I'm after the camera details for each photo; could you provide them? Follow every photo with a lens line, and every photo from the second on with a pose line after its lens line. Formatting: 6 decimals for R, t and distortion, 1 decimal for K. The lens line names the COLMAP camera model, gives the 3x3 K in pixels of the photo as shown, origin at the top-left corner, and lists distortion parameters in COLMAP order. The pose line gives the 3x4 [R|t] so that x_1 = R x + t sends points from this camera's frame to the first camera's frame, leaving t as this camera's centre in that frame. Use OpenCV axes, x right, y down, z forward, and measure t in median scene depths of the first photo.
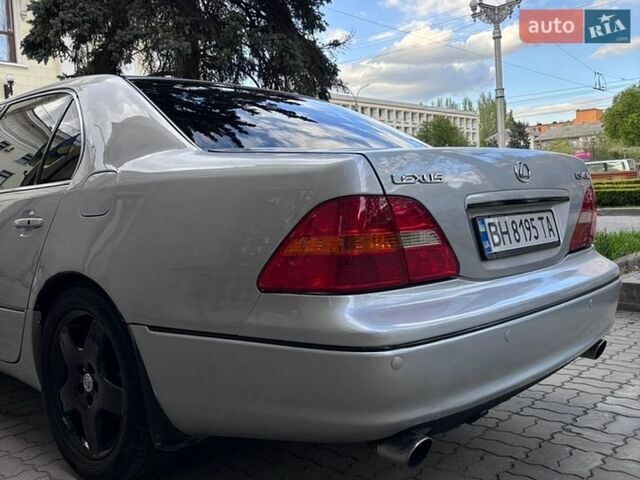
lens RADIAL K [[648.4, 0, 310.2], [0, 648.4, 238.9], [0, 0, 1]] dist [0.019588, -0.004211]
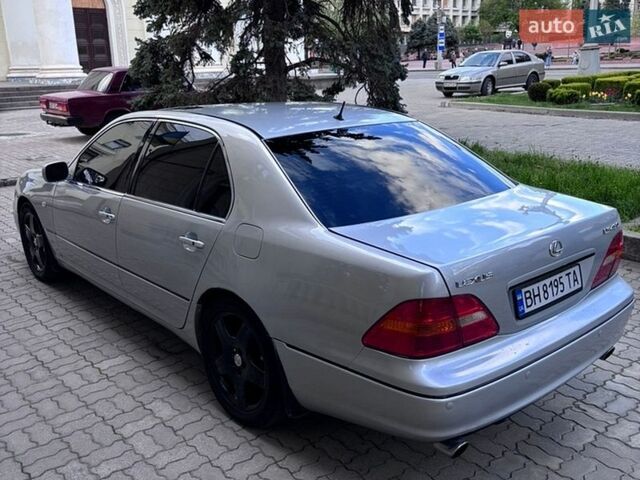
lens RADIAL K [[648.4, 0, 310.2], [0, 648.4, 238.9], [0, 0, 1]] dist [0.019588, -0.004211]
pose [[0.993952, 0.052761, -0.096307, -0.051062], [-0.030903, 0.975963, 0.215735, -0.358028], [0.105374, -0.211454, 0.971691, -0.340189]]
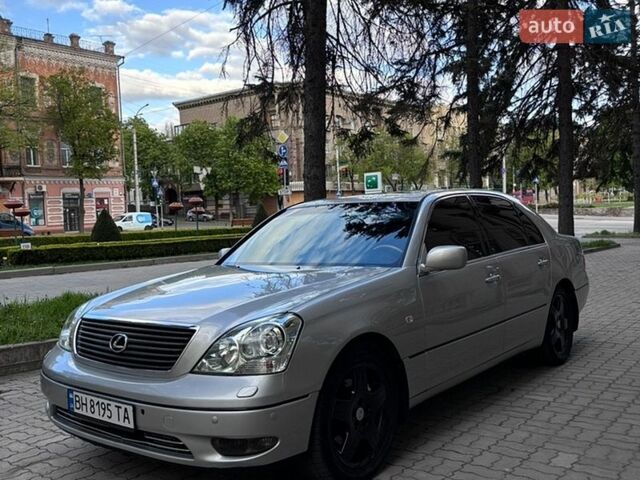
lens RADIAL K [[650.5, 0, 316.4], [0, 650.5, 236.0], [0, 0, 1]] dist [0.010580, -0.009425]
pose [[-0.082610, 0.015419, 0.996463, -2.668647], [0.105830, 0.994362, -0.006613, -0.188546], [-0.990947, 0.104910, -0.083776, 2.028028]]
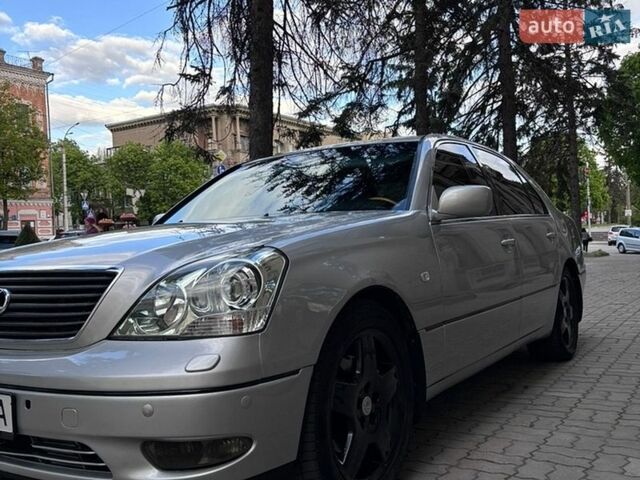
lens RADIAL K [[650.9, 0, 311.7], [0, 650.9, 242.1], [0, 0, 1]] dist [0.002110, 0.010185]
pose [[-0.172261, 0.050292, 0.983767, -2.202398], [0.108599, 0.993578, -0.031777, -0.021999], [-0.979047, 0.101363, -0.176616, 2.079100]]
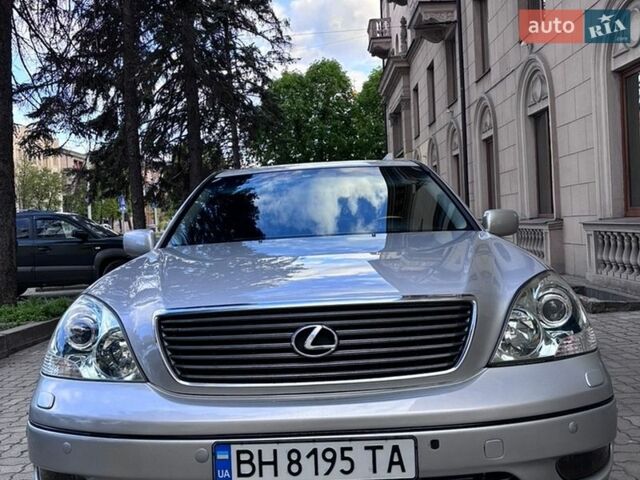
lens RADIAL K [[650.5, 0, 316.4], [0, 650.5, 236.0], [0, 0, 1]] dist [0.010580, -0.009425]
pose [[-0.669941, 0.065176, 0.739548, -1.836053], [0.117644, 0.992873, 0.019070, -0.156967], [-0.733034, 0.099779, -0.672834, 2.873340]]
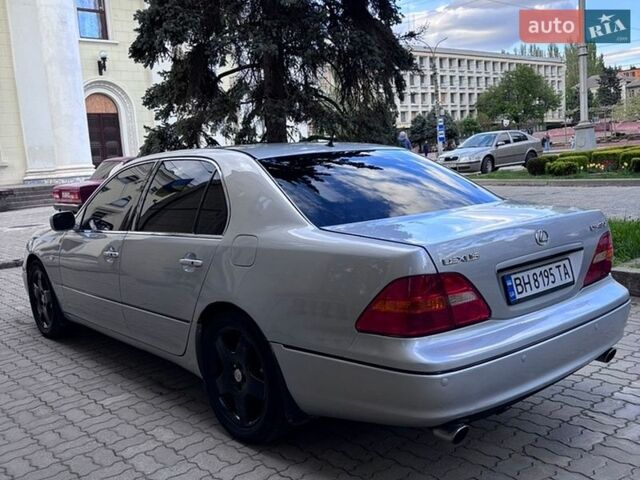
lens RADIAL K [[648.4, 0, 310.2], [0, 648.4, 238.9], [0, 0, 1]] dist [0.019588, -0.004211]
pose [[0.993023, -0.004836, -0.117818, -0.005204], [0.013053, 0.997527, 0.069066, -0.181553], [0.117192, -0.070122, 0.990631, -0.402471]]
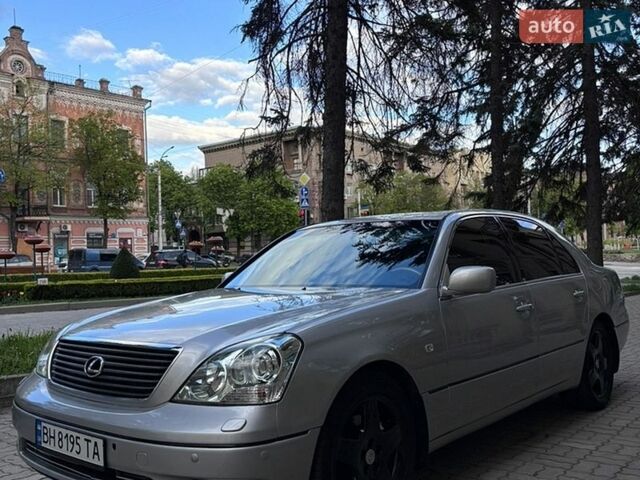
lens RADIAL K [[648.4, 0, 310.2], [0, 648.4, 238.9], [0, 0, 1]] dist [0.019588, -0.004211]
pose [[-0.039706, 0.078046, 0.996159, -2.489258], [0.091831, 0.993011, -0.074139, -0.125128], [-0.994983, 0.088534, -0.046595, 1.987410]]
